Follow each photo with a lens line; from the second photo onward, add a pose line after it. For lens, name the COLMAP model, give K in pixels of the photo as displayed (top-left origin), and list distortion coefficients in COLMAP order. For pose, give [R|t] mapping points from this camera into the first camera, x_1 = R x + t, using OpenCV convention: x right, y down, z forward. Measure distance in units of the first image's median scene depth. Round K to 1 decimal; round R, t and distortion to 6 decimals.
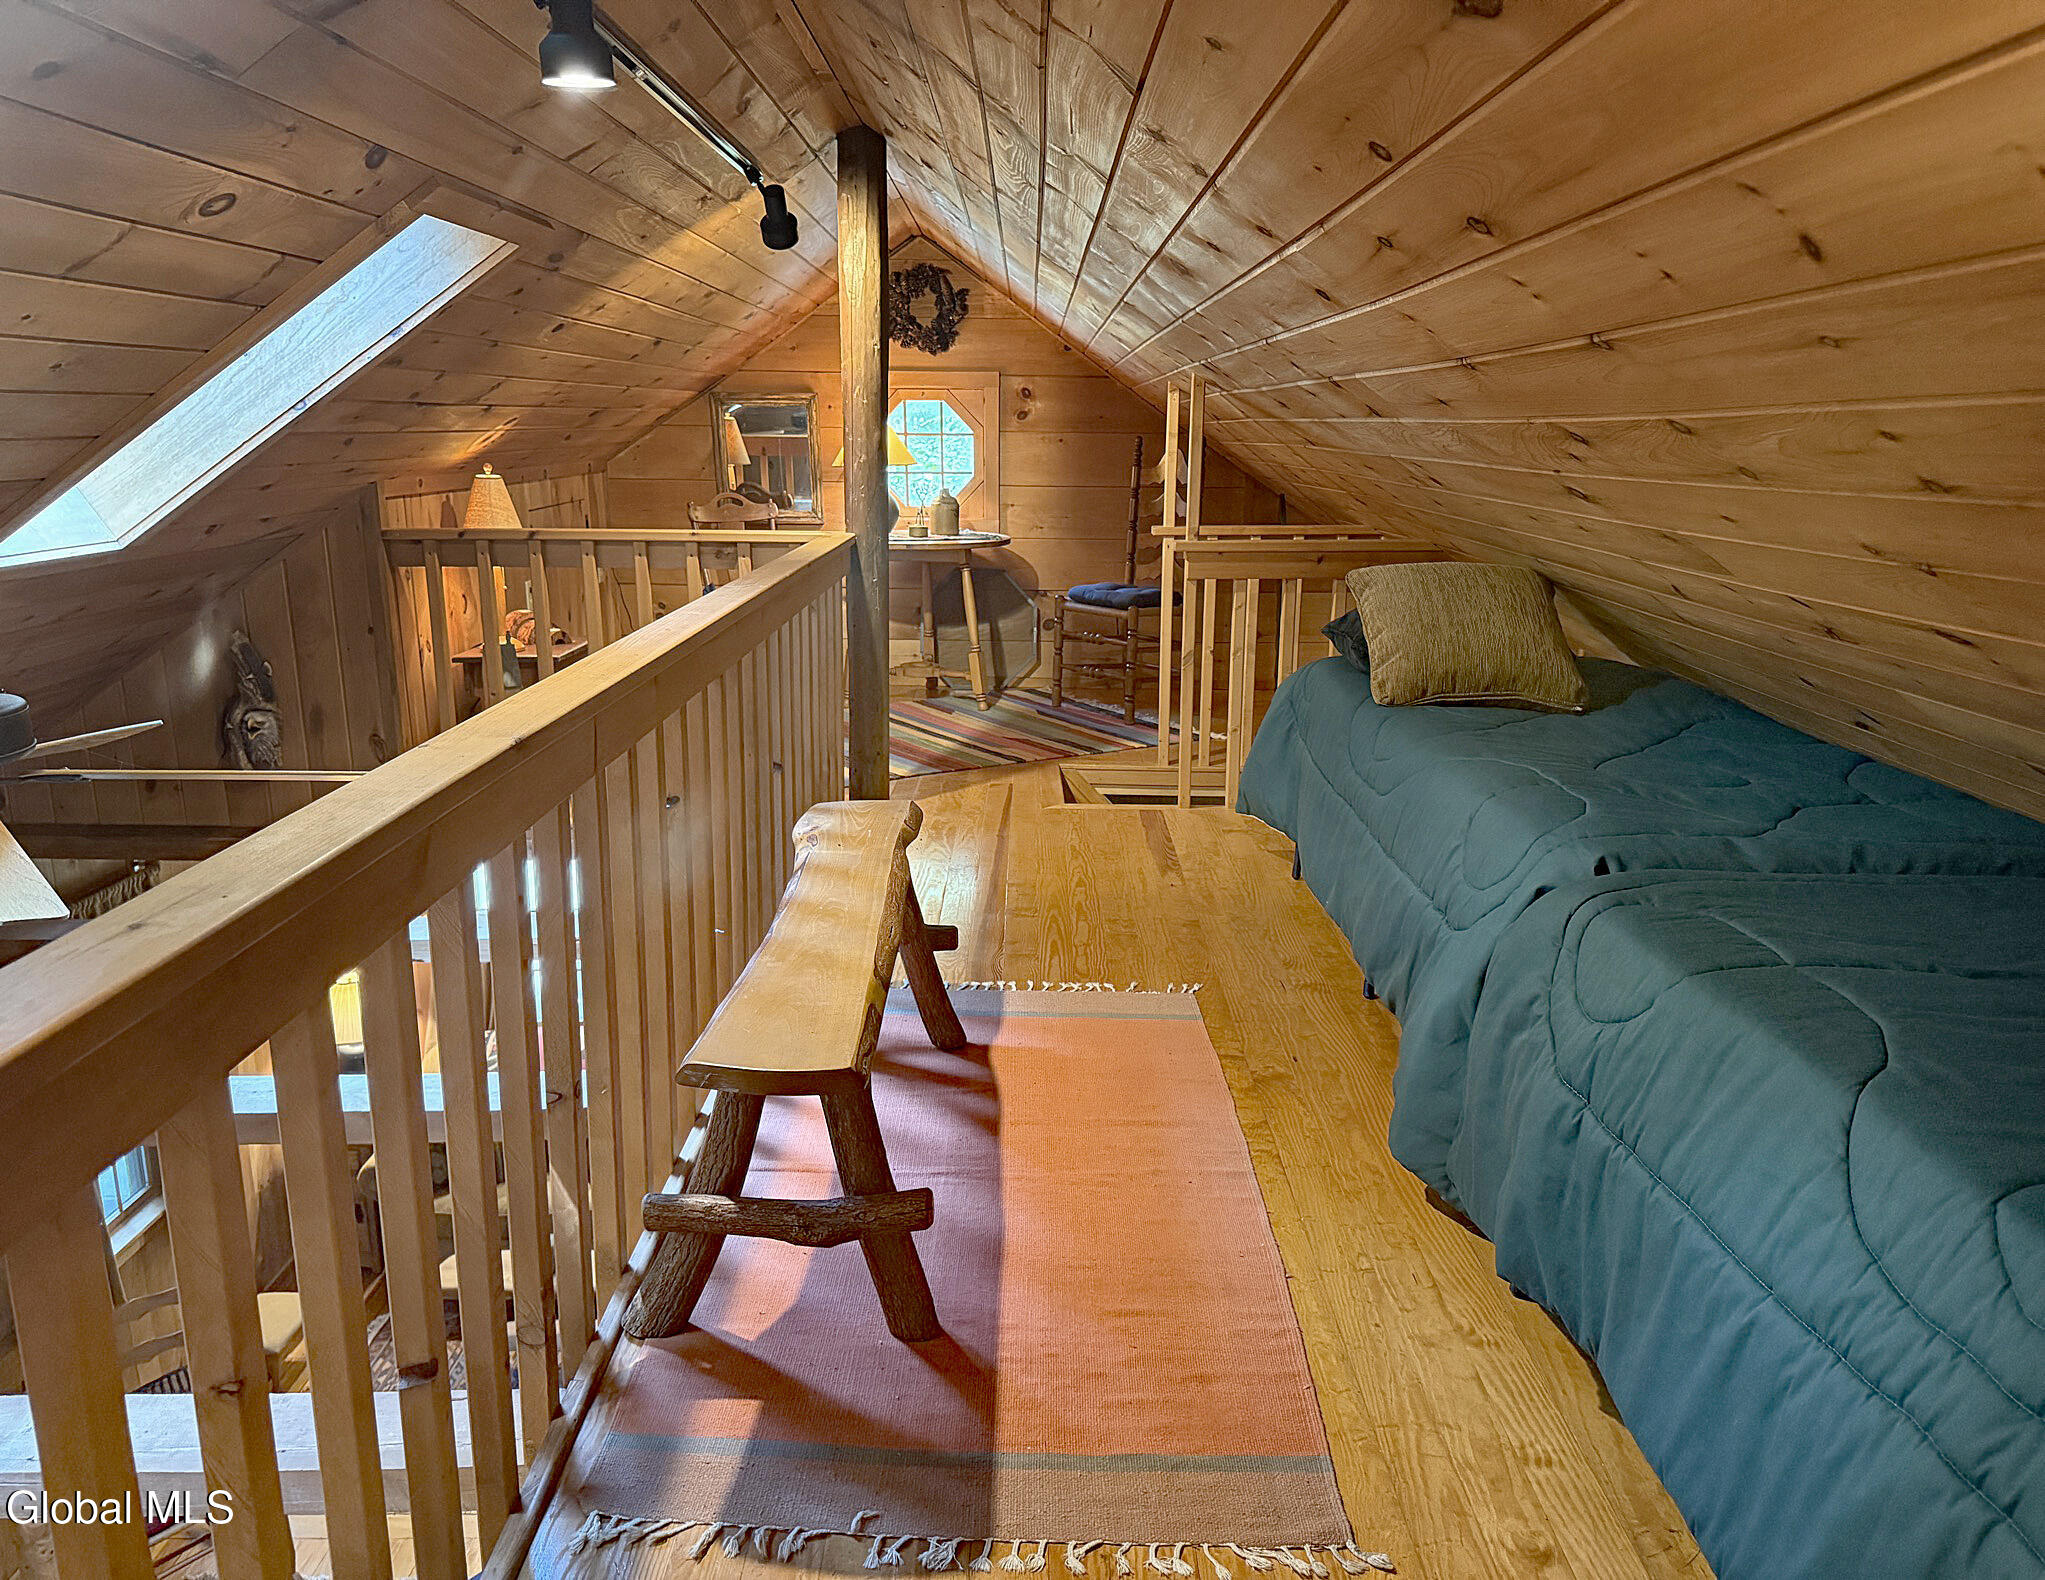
lens RADIAL K [[1432.4, 0, 1027.0], [0, 1432.4, 786.6], [0, 0, 1]] dist [0.102323, -0.104176]
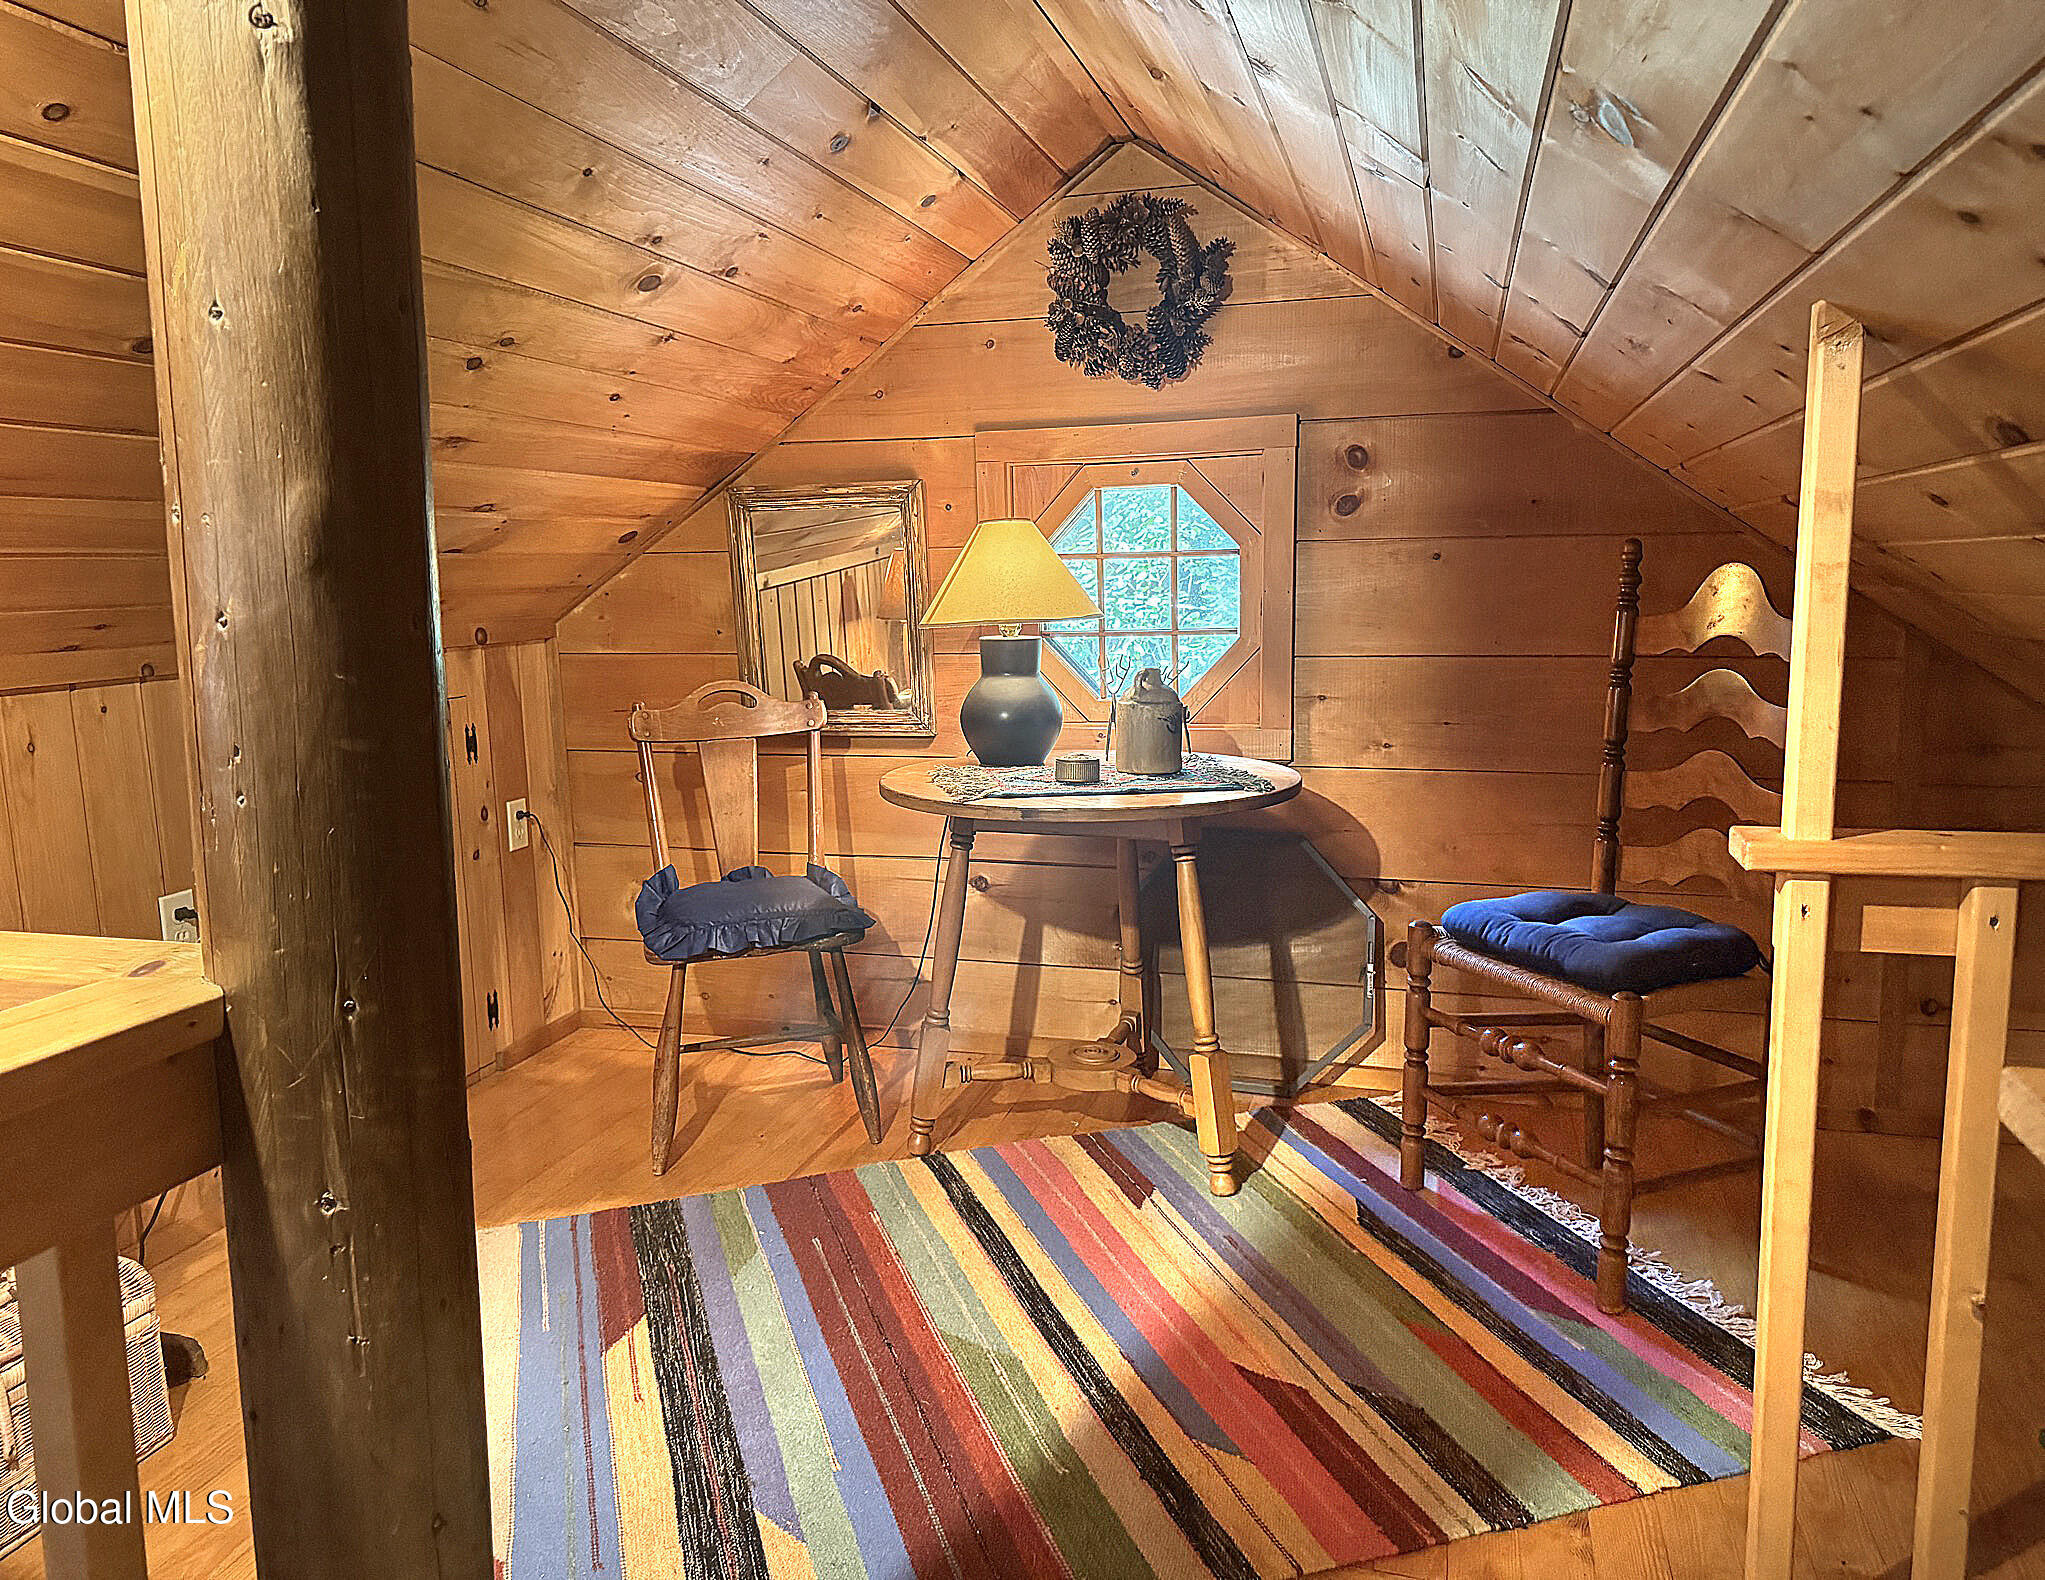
lens RADIAL K [[1432.4, 0, 1019.8], [0, 1432.4, 797.7], [0, 0, 1]] dist [0.102323, -0.104176]
pose [[0.959512, 0.017770, -0.281106, 0.027669], [-0.042779, 0.995624, -0.083080, -0.126060], [0.278399, 0.091742, 0.956074, 0.554732]]
